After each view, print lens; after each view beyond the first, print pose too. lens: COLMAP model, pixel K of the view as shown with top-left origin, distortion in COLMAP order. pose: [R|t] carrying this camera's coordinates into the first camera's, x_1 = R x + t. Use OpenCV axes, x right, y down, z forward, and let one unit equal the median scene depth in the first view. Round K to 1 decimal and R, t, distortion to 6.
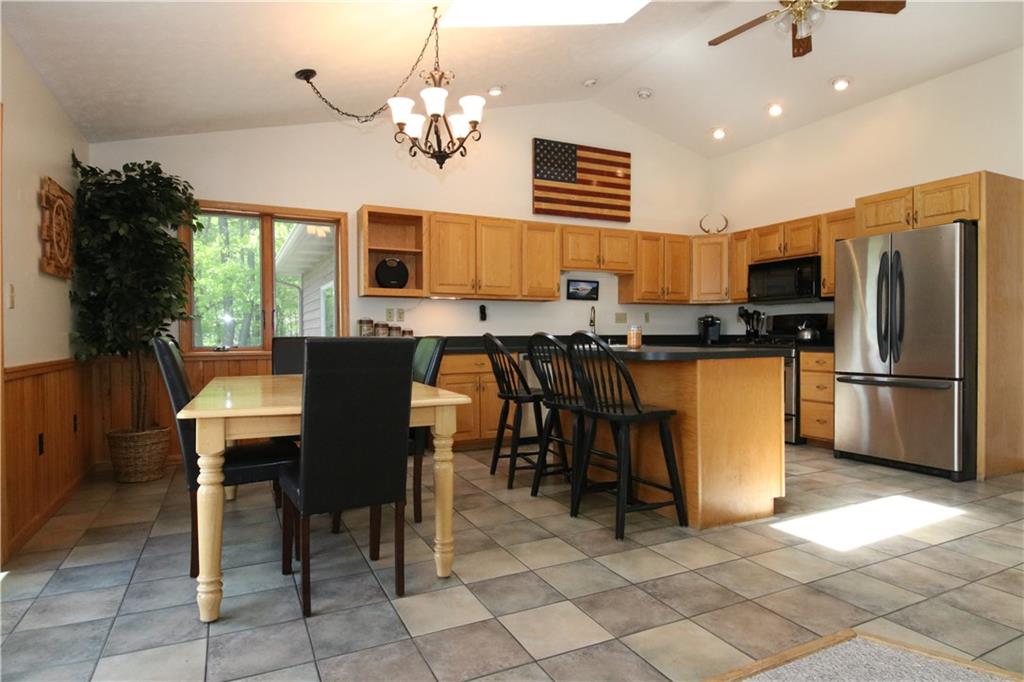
lens RADIAL K [[575.7, 0, 512.0], [0, 575.7, 342.2], [0, 0, 1]] dist [0.029179, -0.033631]
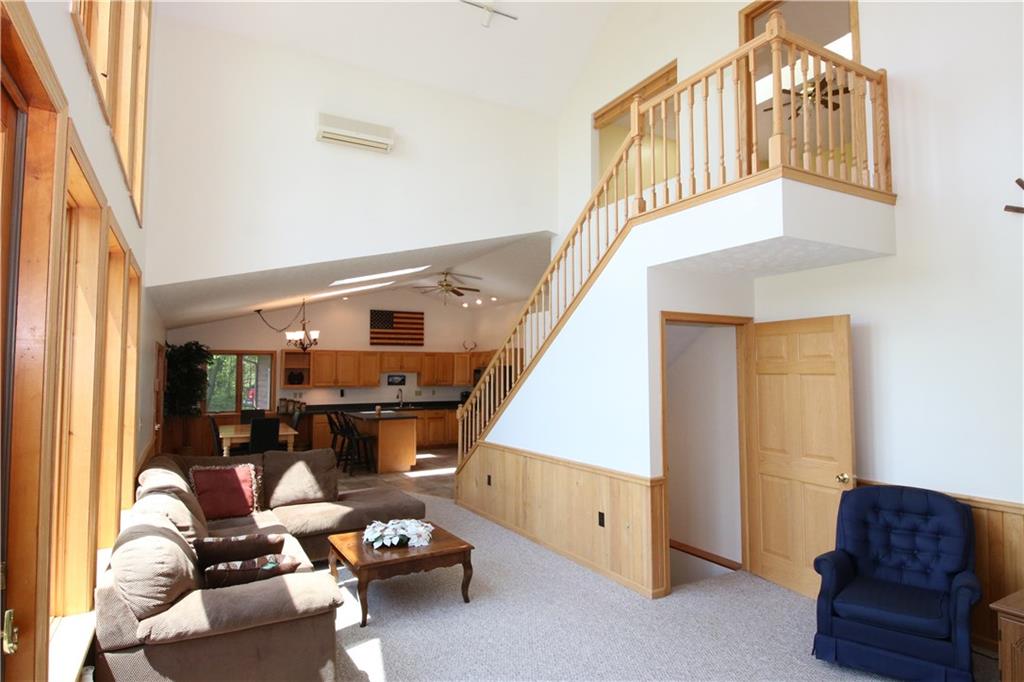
lens RADIAL K [[575.7, 0, 517.6], [0, 575.7, 336.6], [0, 0, 1]] dist [0.029179, -0.033631]
pose [[0.997883, 0.007711, 0.064569, 0.471987], [-0.002909, 0.997244, -0.074140, -0.106760], [-0.064963, 0.073795, 0.995155, -1.218994]]
